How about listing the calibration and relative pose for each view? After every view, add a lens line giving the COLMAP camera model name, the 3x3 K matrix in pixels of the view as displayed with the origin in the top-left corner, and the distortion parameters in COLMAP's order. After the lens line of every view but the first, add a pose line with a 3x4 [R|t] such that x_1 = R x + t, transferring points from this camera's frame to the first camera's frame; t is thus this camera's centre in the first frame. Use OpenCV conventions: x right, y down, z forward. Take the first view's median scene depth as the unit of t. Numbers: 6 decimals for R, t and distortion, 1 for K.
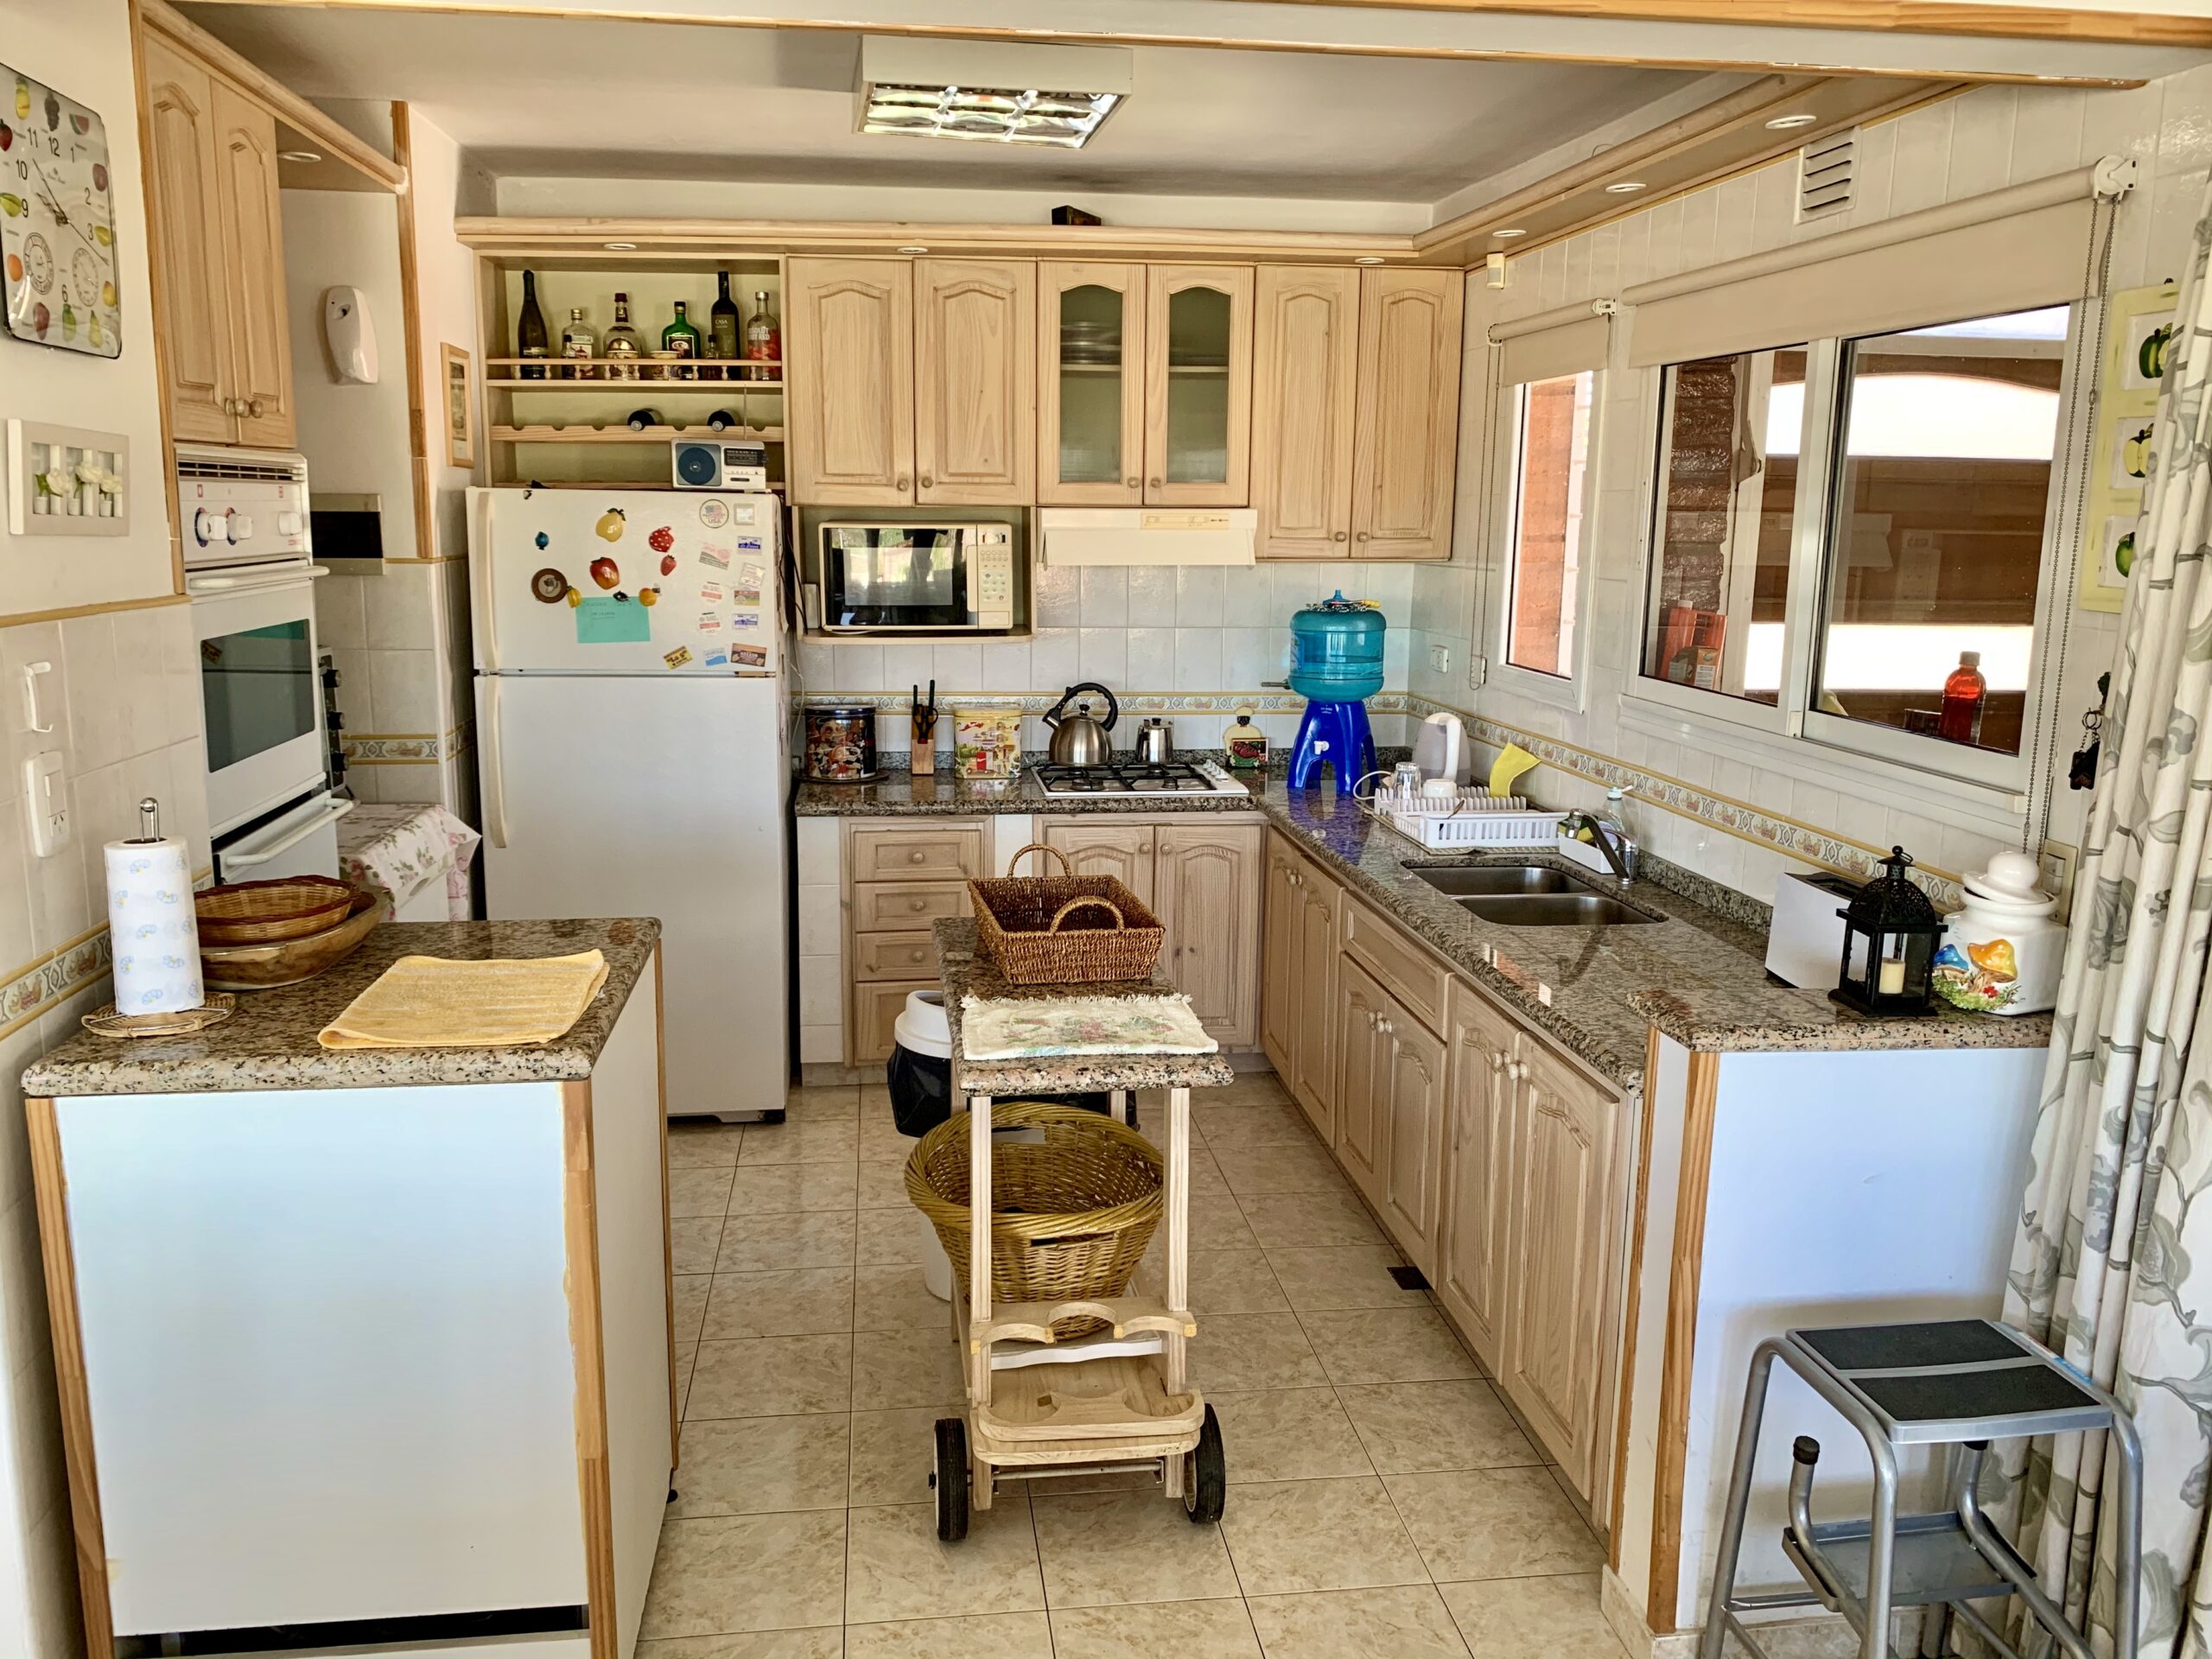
lens RADIAL K [[1759.5, 0, 1106.0], [0, 1759.5, 829.5], [0, 0, 1]] dist [0.118455, -0.223276]
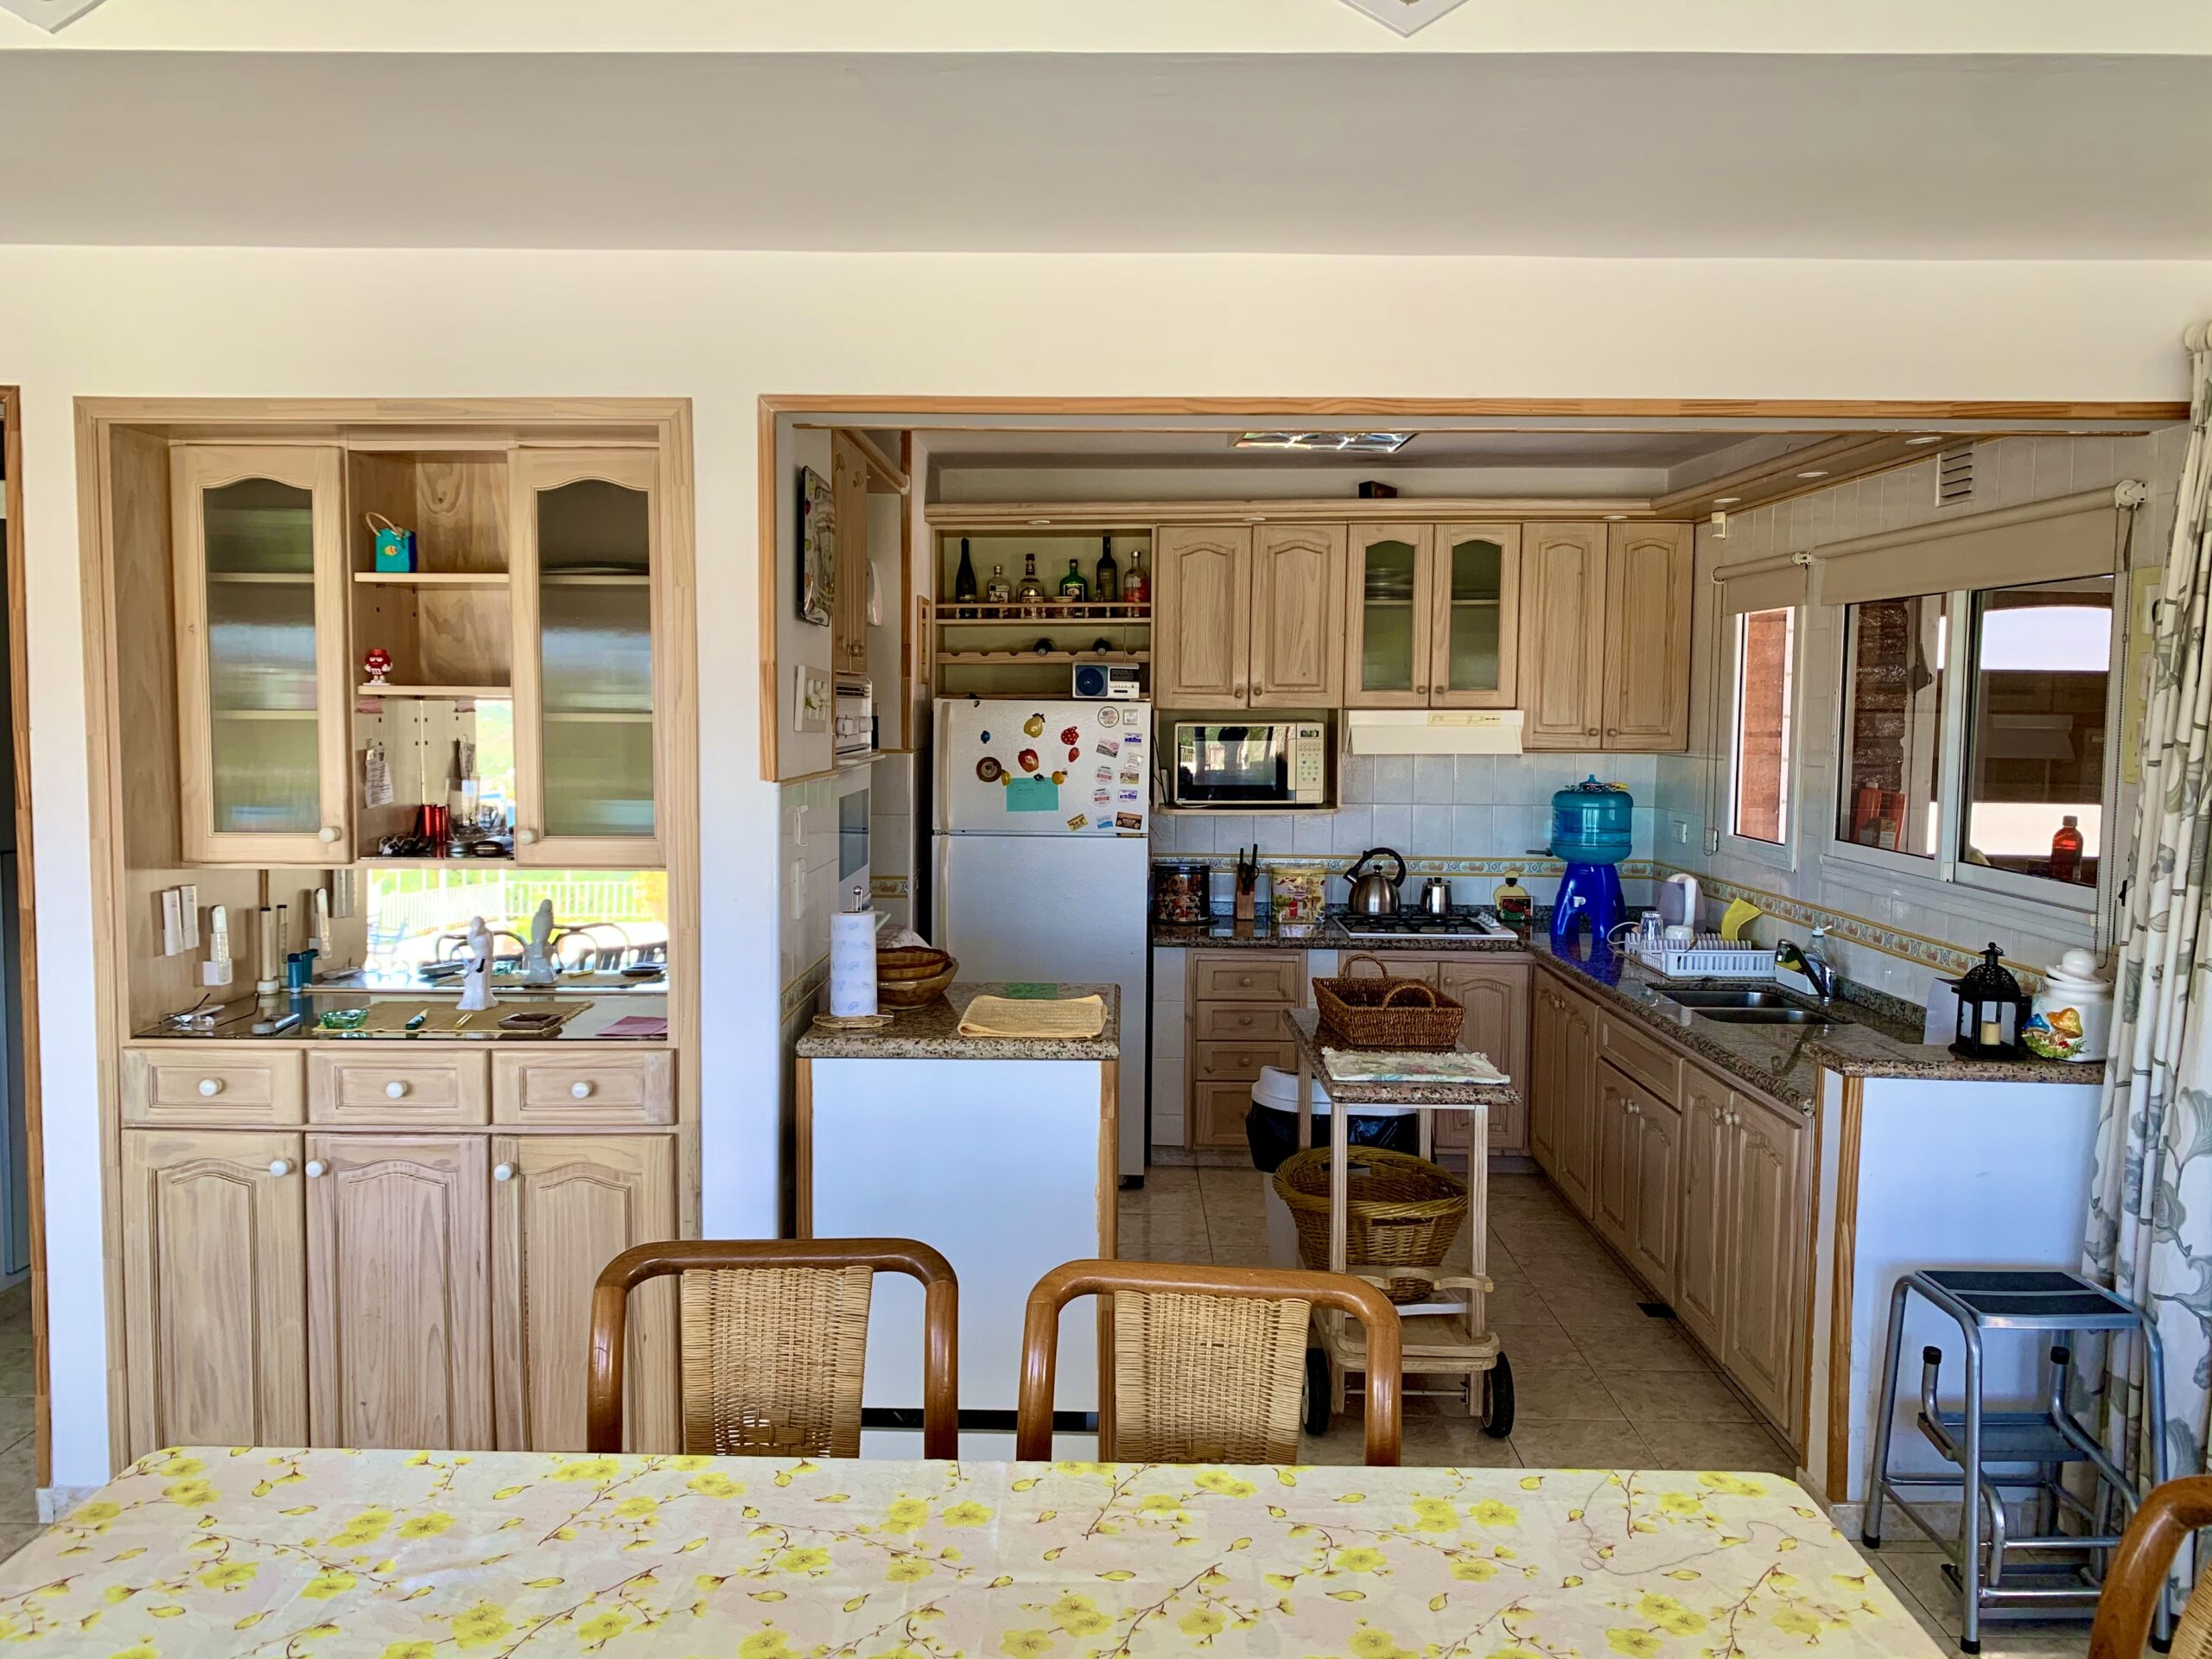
lens RADIAL K [[1690.8, 0, 1084.6], [0, 1690.8, 819.1], [0, 0, 1]] dist [0.088723, -0.147950]
pose [[0.987351, 0.008359, -0.158332, -0.040303], [-0.026243, 0.993451, -0.111207, 0.050002], [0.156365, 0.113955, 0.981104, -0.296943]]
